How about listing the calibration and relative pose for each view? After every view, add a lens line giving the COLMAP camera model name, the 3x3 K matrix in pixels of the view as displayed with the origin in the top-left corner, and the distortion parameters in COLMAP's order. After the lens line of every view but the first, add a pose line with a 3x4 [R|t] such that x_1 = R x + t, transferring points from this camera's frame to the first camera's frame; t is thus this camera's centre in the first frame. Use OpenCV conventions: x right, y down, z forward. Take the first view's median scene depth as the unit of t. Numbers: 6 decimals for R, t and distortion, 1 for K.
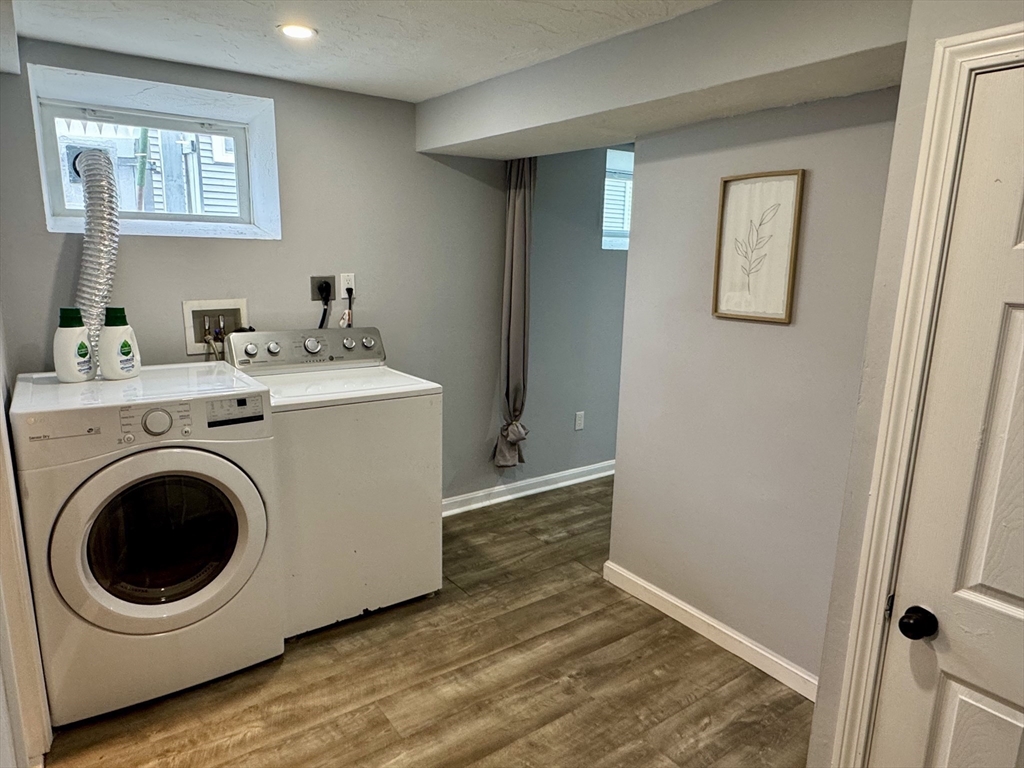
lens RADIAL K [[652.4, 0, 507.0], [0, 652.4, 385.4], [0, 0, 1]] dist [-0.000328, 0.001450]
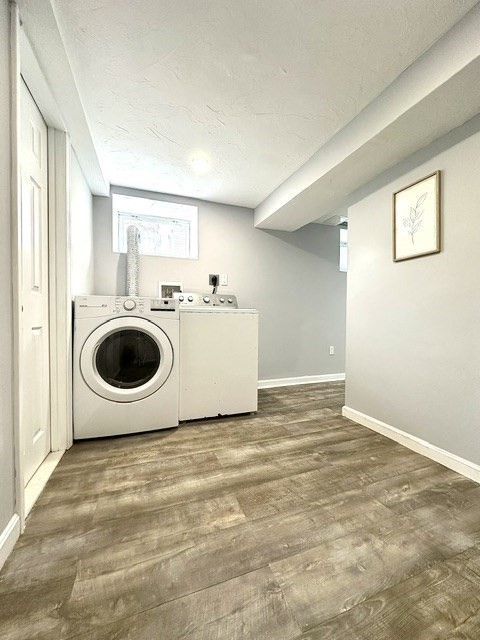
lens RADIAL K [[256.1, 0, 240.0], [0, 256.1, 320.0], [0, 0, 1]] dist [-0.000920, -0.000191]
pose [[0.965295, -0.011675, -0.260900, 0.073752], [-0.040061, 0.980558, -0.192099, 0.227677], [0.258070, 0.195884, 0.946060, 0.203281]]
